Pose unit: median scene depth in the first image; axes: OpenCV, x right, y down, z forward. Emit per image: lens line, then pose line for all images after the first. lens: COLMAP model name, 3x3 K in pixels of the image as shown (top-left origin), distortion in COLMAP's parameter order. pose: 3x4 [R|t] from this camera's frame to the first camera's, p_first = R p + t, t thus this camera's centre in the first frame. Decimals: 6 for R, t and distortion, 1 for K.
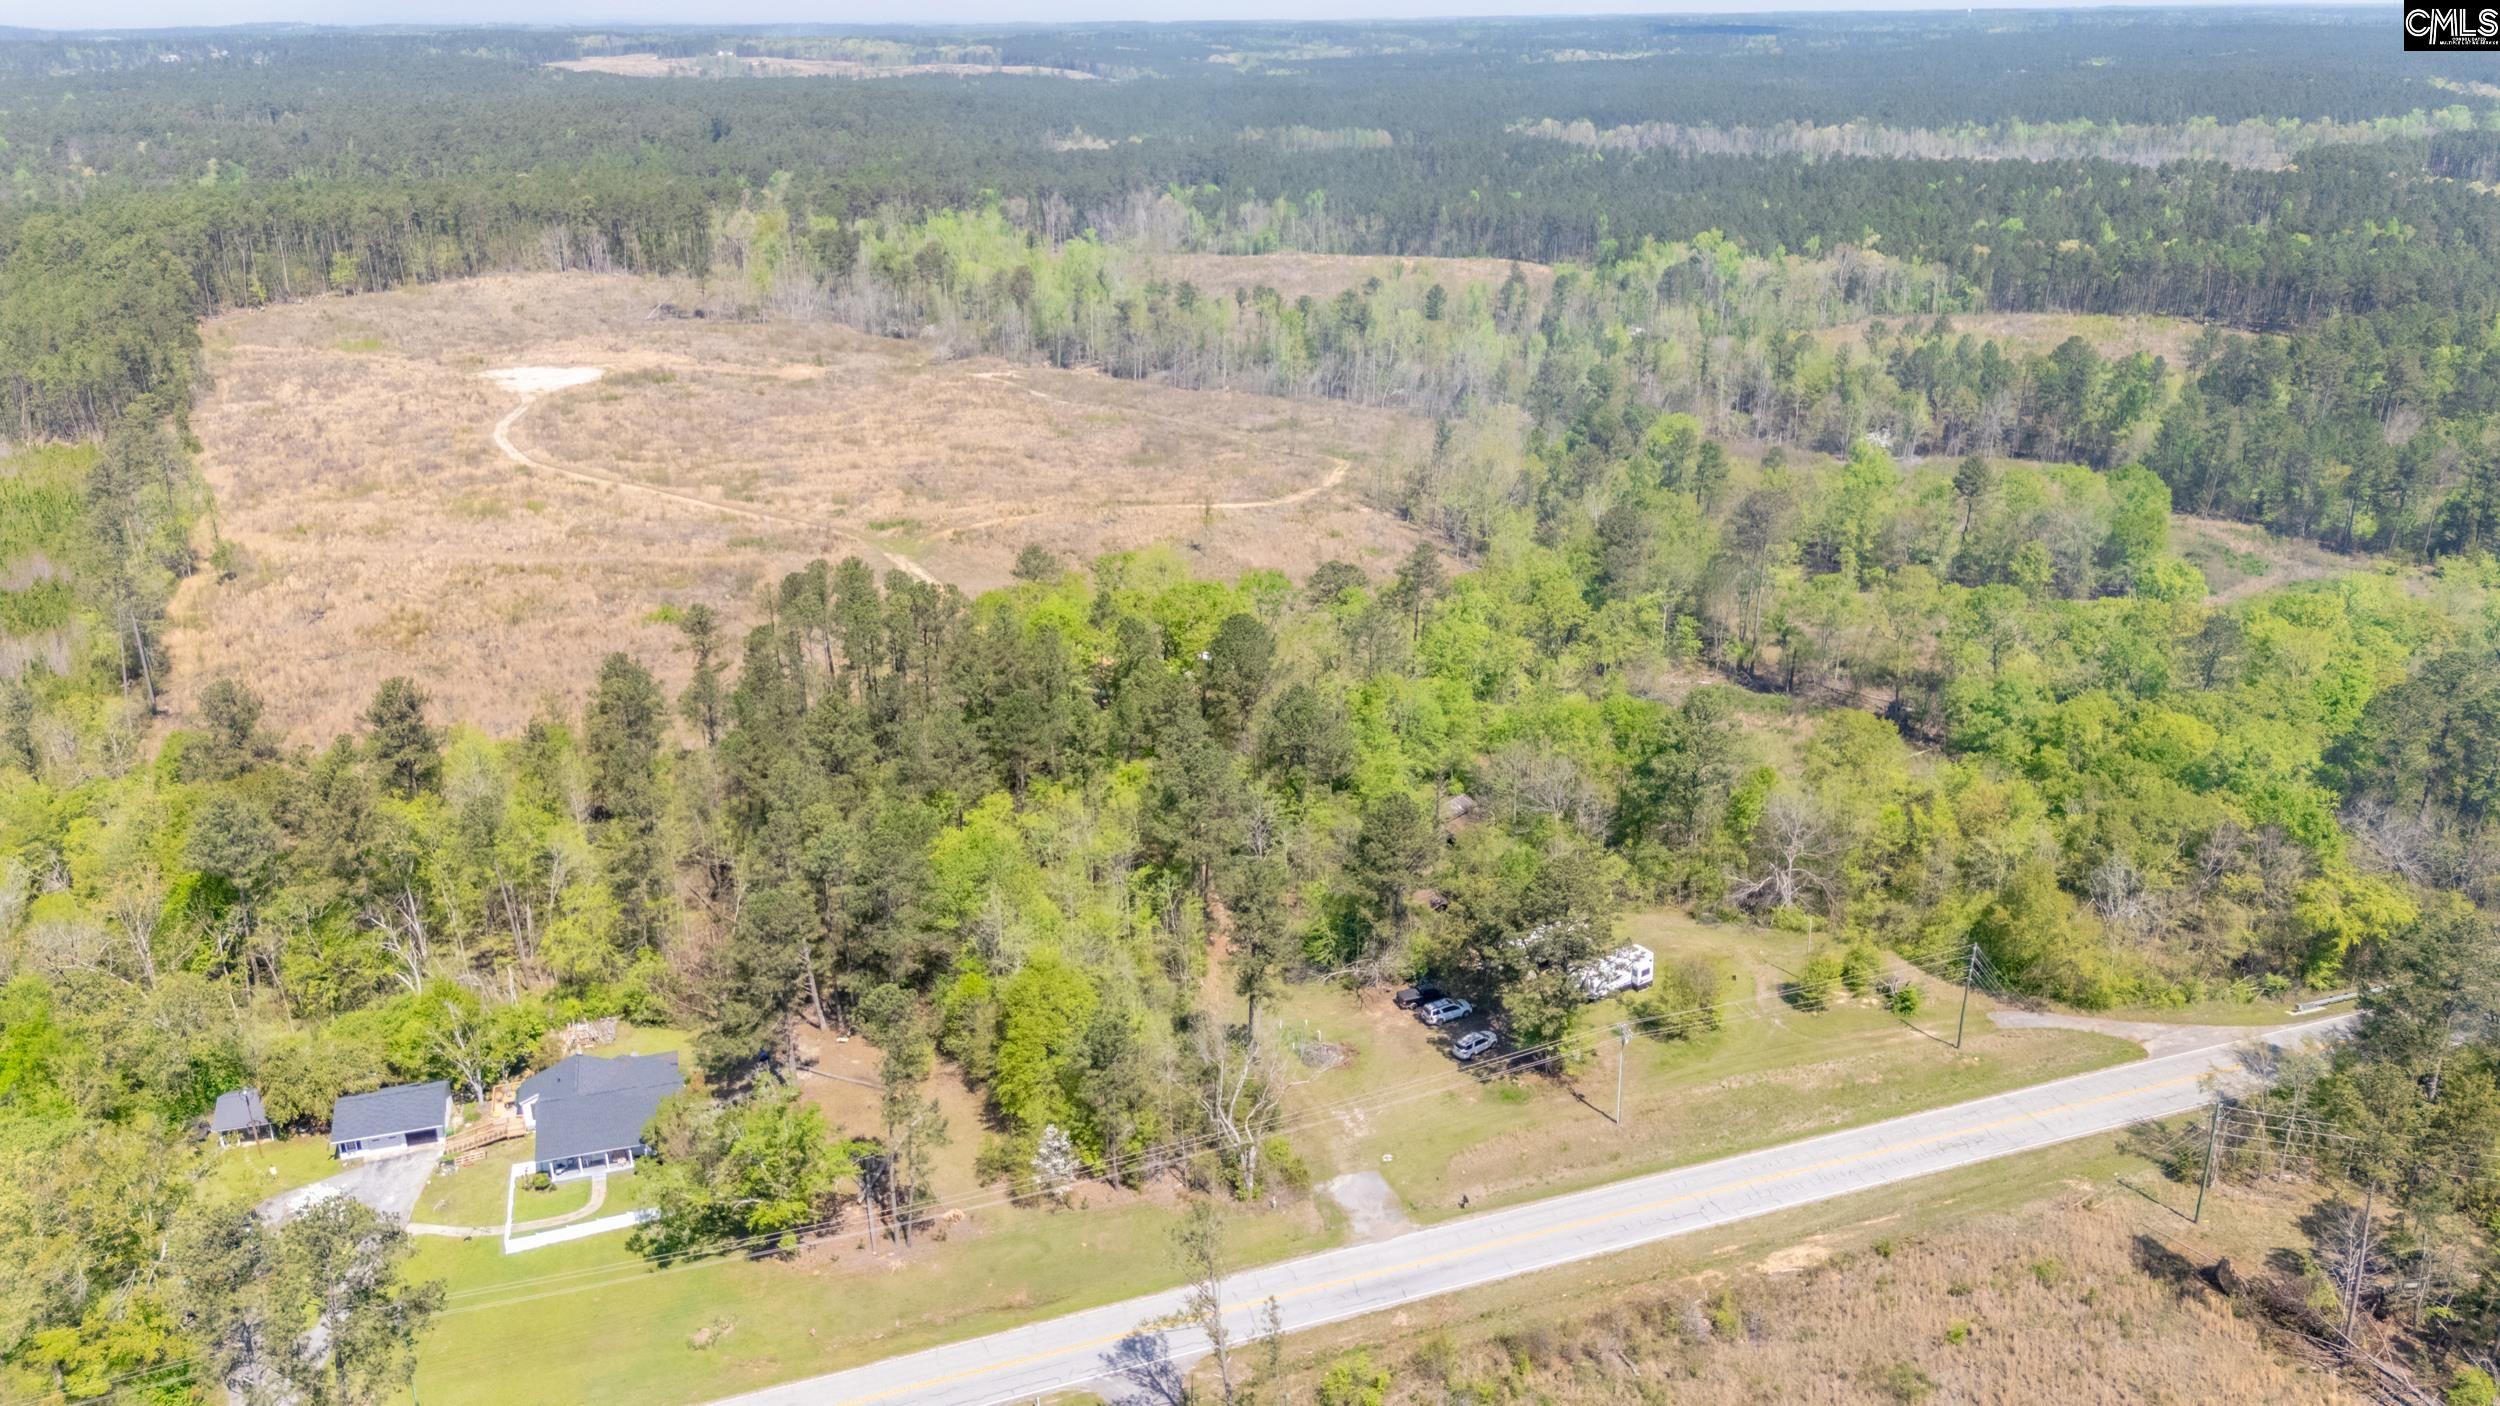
lens RADIAL K [[1841.4, 0, 1261.7], [0, 1841.4, 706.8], [0, 0, 1]] dist [0.039038, -0.037249]
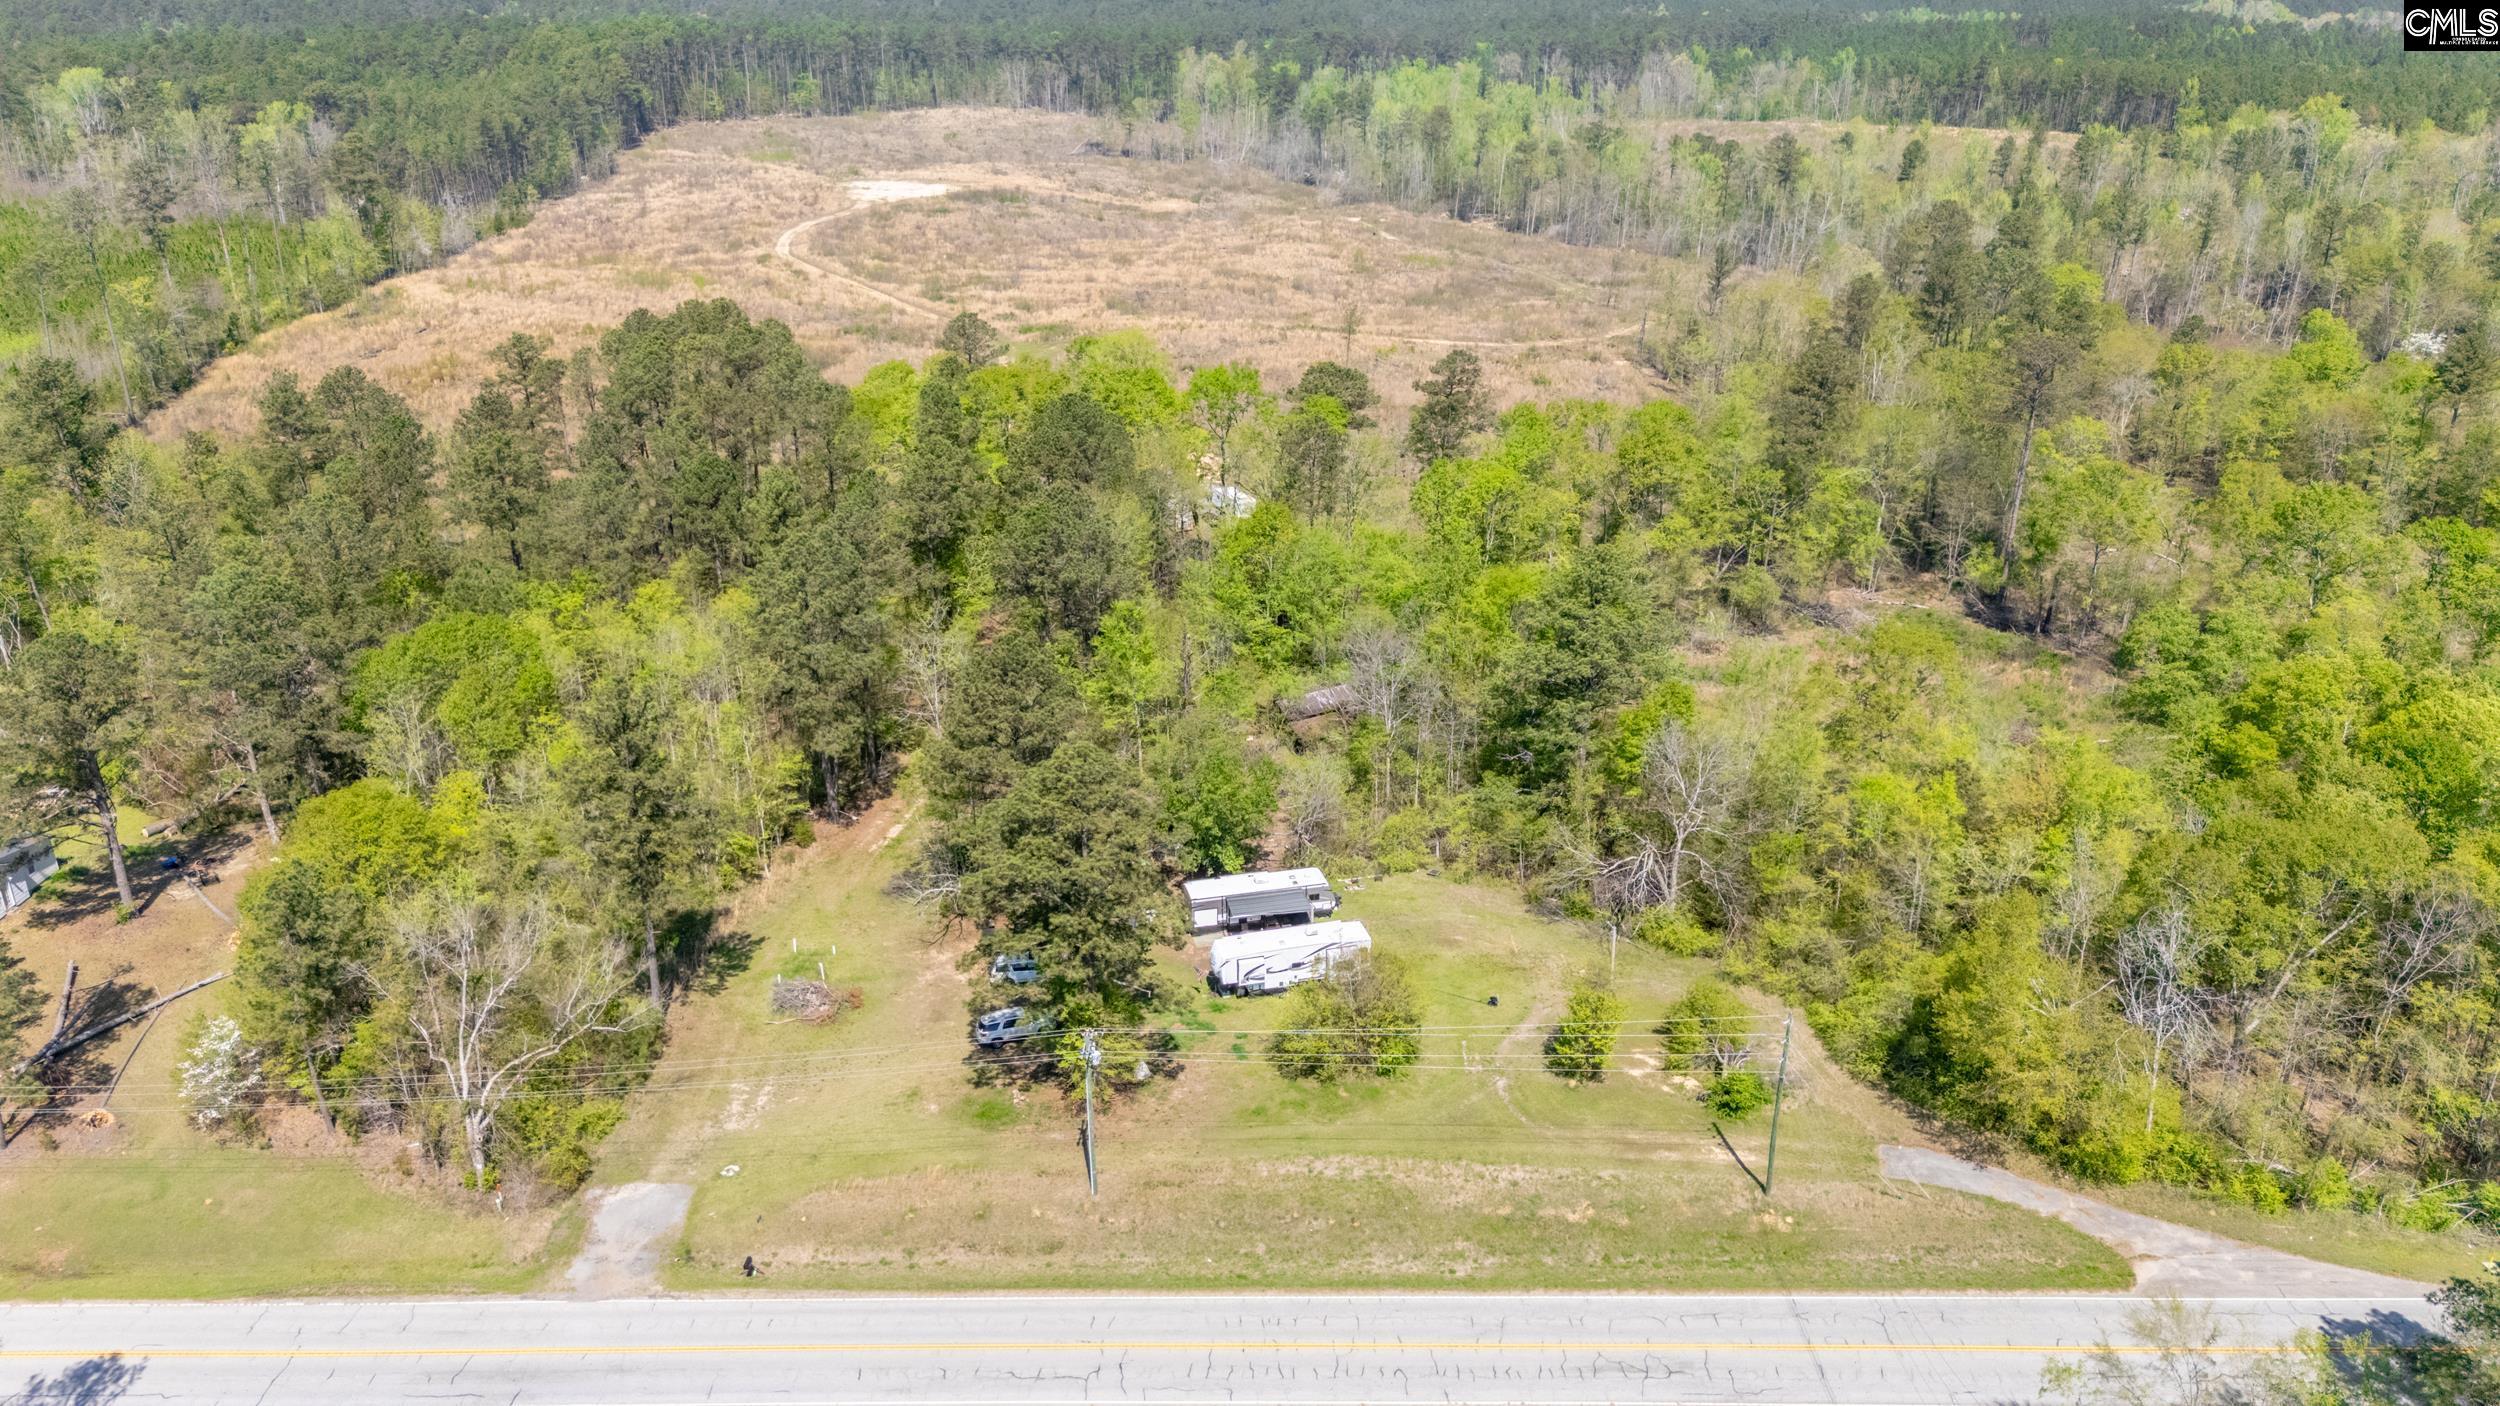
lens RADIAL K [[1841.4, 0, 1263.8], [0, 1841.4, 692.2], [0, 0, 1]] dist [0.039038, -0.037249]
pose [[0.939489, 0.134332, -0.315143, 0.110427], [-0.124177, 0.990887, 0.052182, 0.006670], [0.319281, -0.009891, 0.947609, 0.119709]]
